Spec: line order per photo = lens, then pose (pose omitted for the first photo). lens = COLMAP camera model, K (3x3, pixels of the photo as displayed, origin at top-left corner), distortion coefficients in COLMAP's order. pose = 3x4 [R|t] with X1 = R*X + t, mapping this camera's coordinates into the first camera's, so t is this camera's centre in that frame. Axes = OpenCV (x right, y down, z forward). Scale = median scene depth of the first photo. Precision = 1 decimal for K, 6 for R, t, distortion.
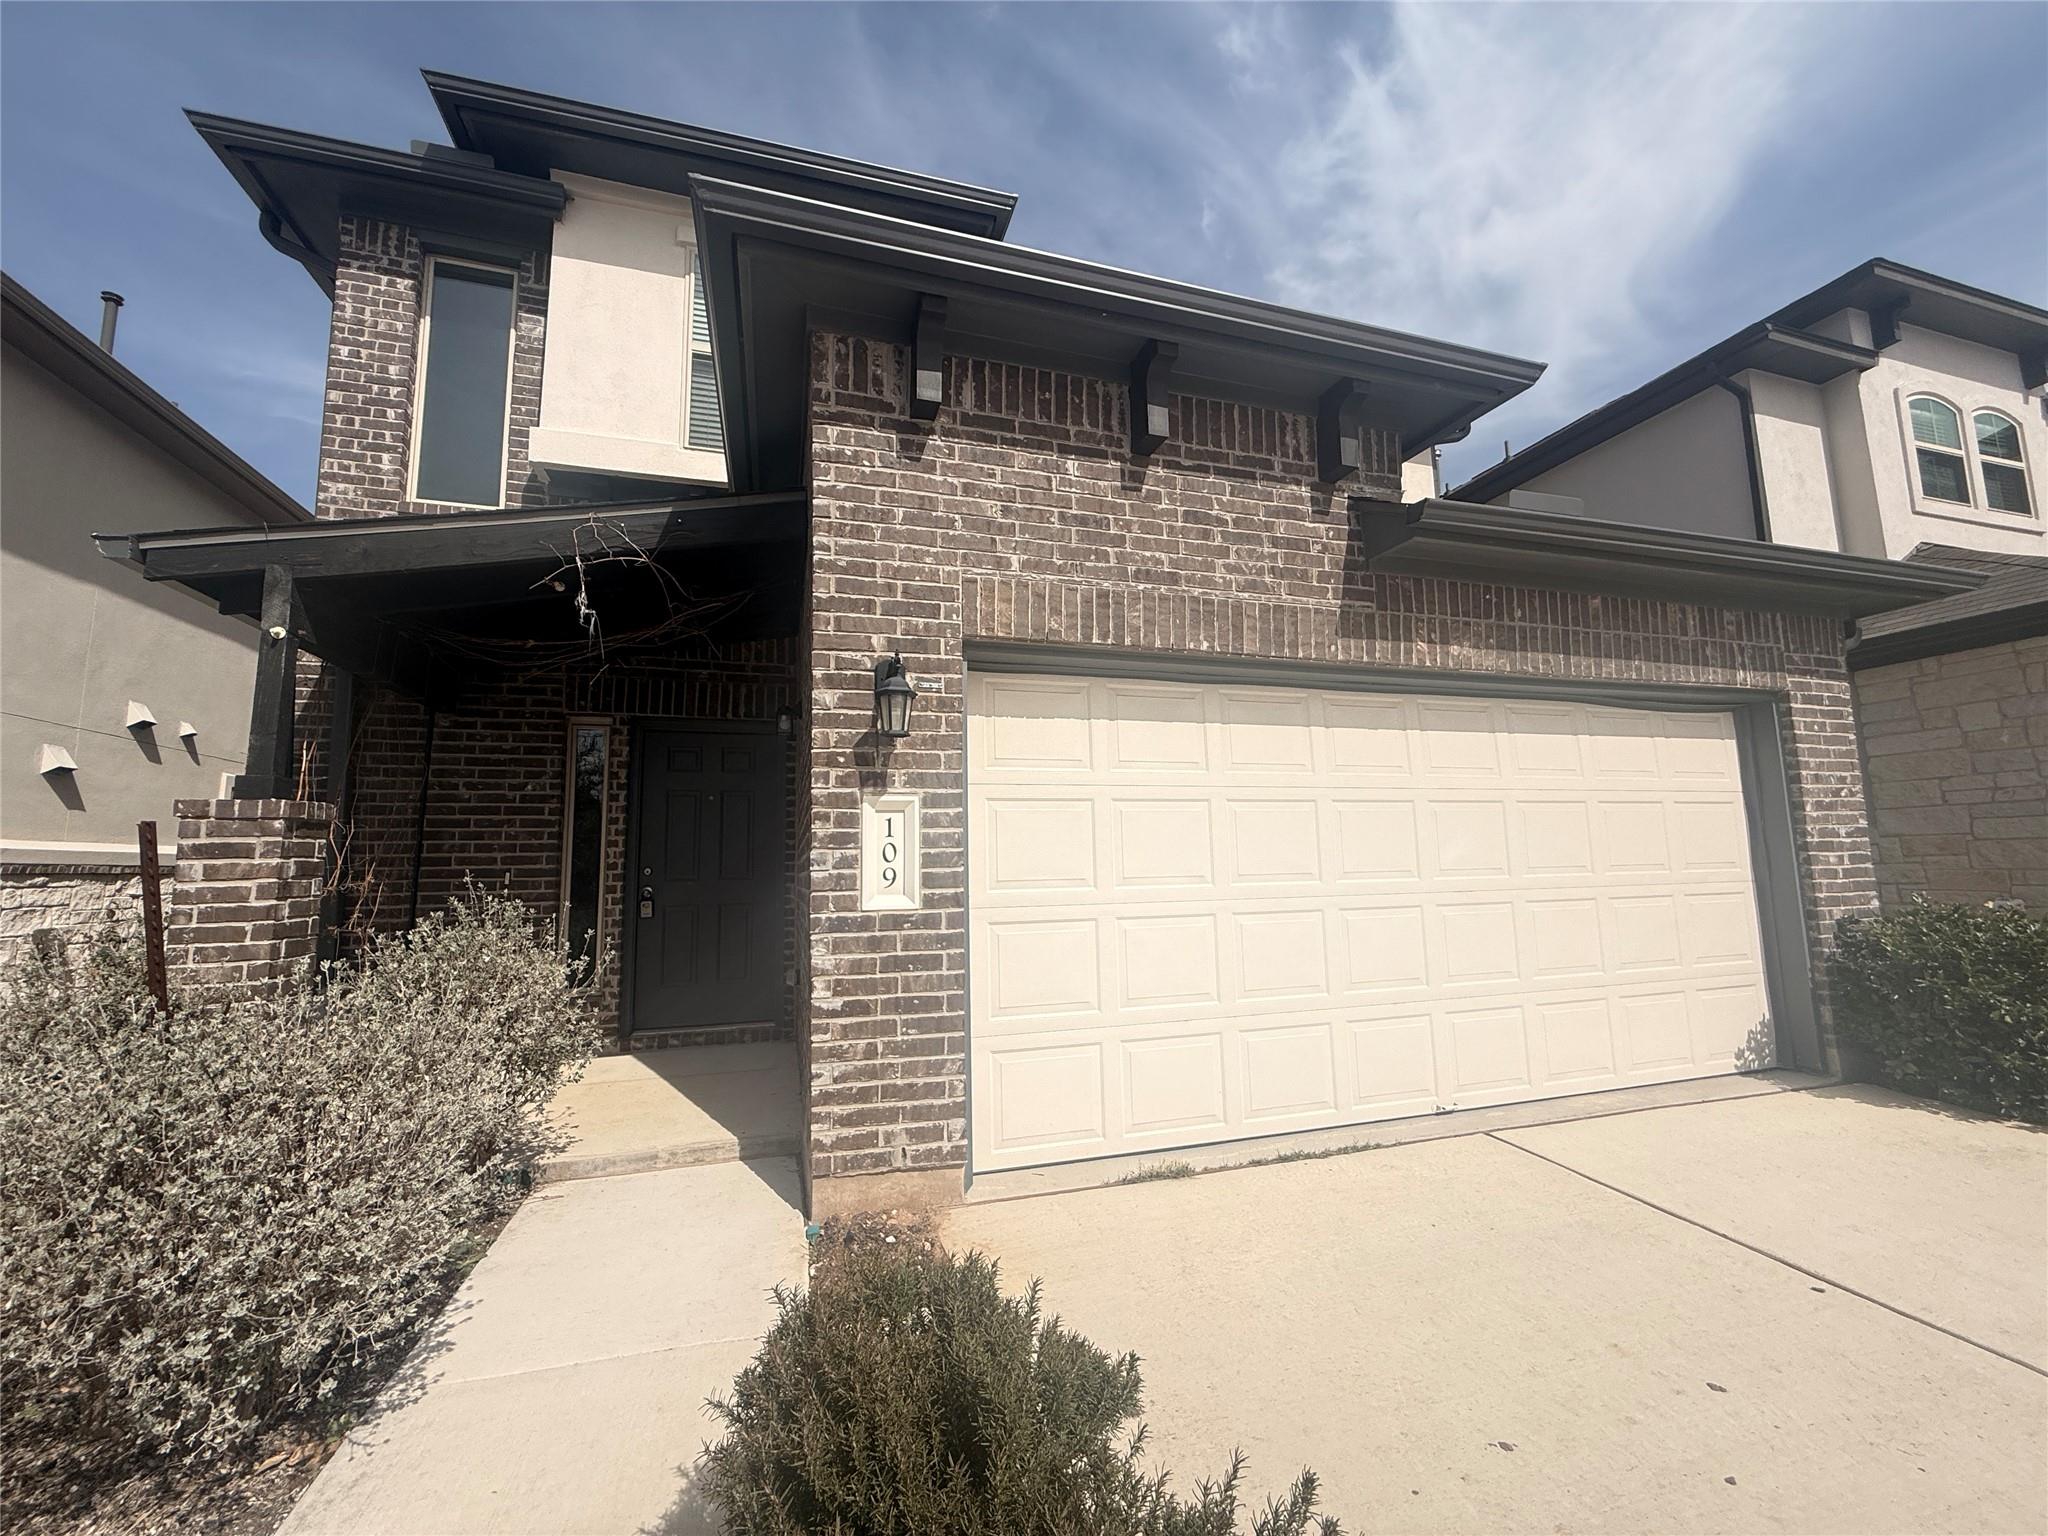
lens RADIAL K [[820.2, 0, 1017.5], [0, 820.2, 769.4], [0, 0, 1]] dist [0.001387, 0.001195]
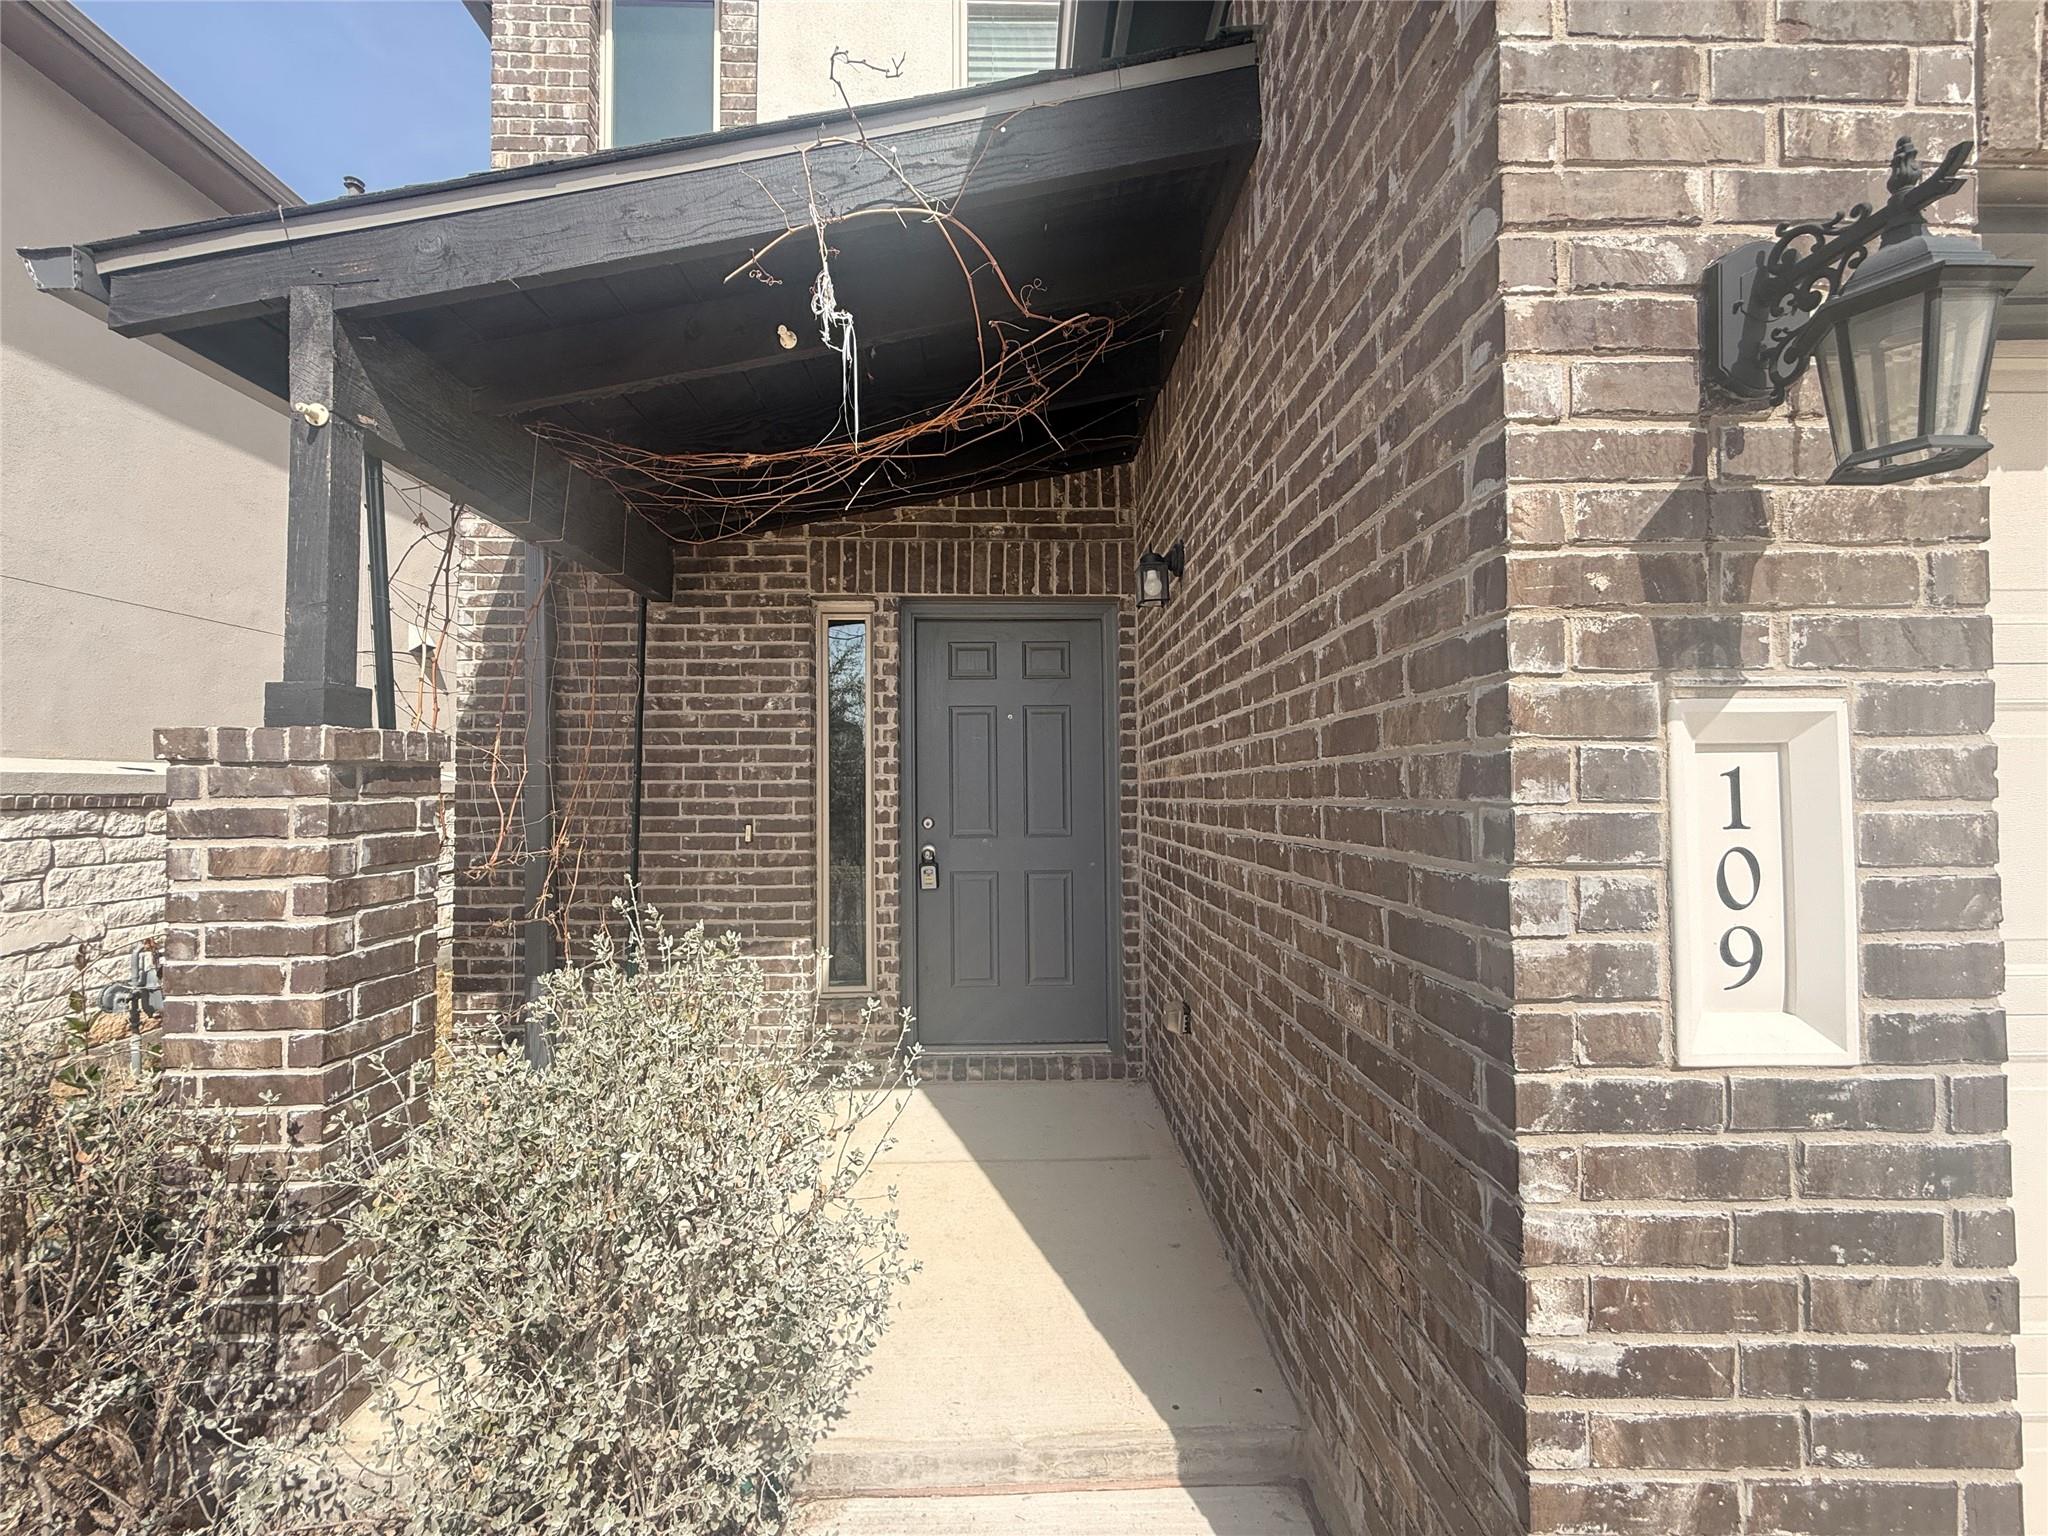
lens RADIAL K [[820.2, 0, 1022.5], [0, 820.2, 769.4], [0, 0, 1]] dist [0.001387, 0.001195]
pose [[0.965728, 0.004888, -0.259512, -0.313643], [0.020754, 0.995167, 0.095975, 0.021911], [0.258727, -0.098072, 0.960959, 0.579043]]
